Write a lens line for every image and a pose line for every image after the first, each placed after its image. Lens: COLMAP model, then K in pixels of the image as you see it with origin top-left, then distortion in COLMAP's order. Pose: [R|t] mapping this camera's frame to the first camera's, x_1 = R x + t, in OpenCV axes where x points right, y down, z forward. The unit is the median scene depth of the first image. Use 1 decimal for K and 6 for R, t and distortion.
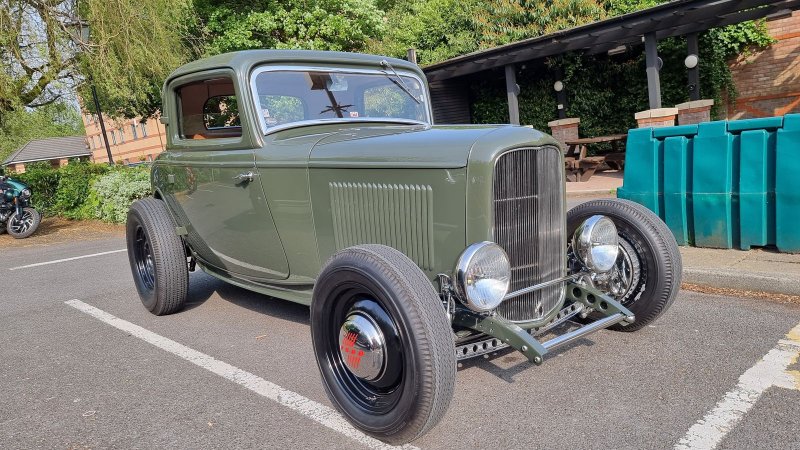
lens RADIAL K [[571.4, 0, 396.8], [0, 571.4, 229.7], [0, 0, 1]] dist [0.057125, -0.031319]
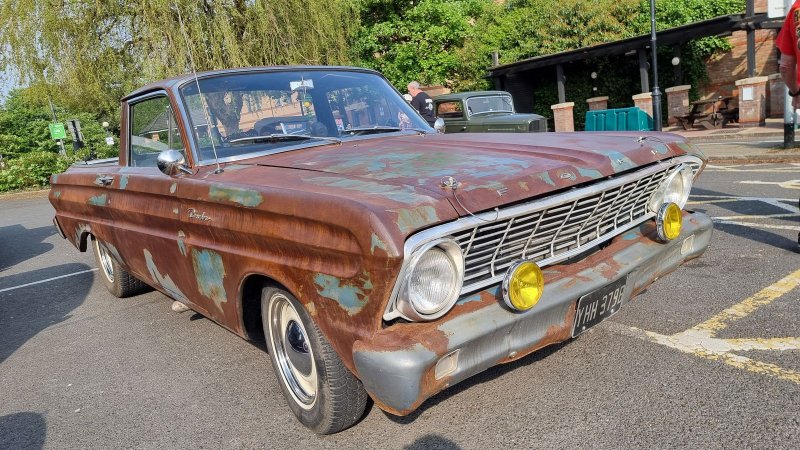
lens RADIAL K [[571.4, 0, 403.1], [0, 571.4, 221.6], [0, 0, 1]] dist [0.057125, -0.031319]
pose [[0.994304, 0.011921, -0.105908, -0.055489], [-0.007676, 0.999154, 0.040404, 0.082406], [0.106300, -0.039361, 0.993555, -0.615429]]
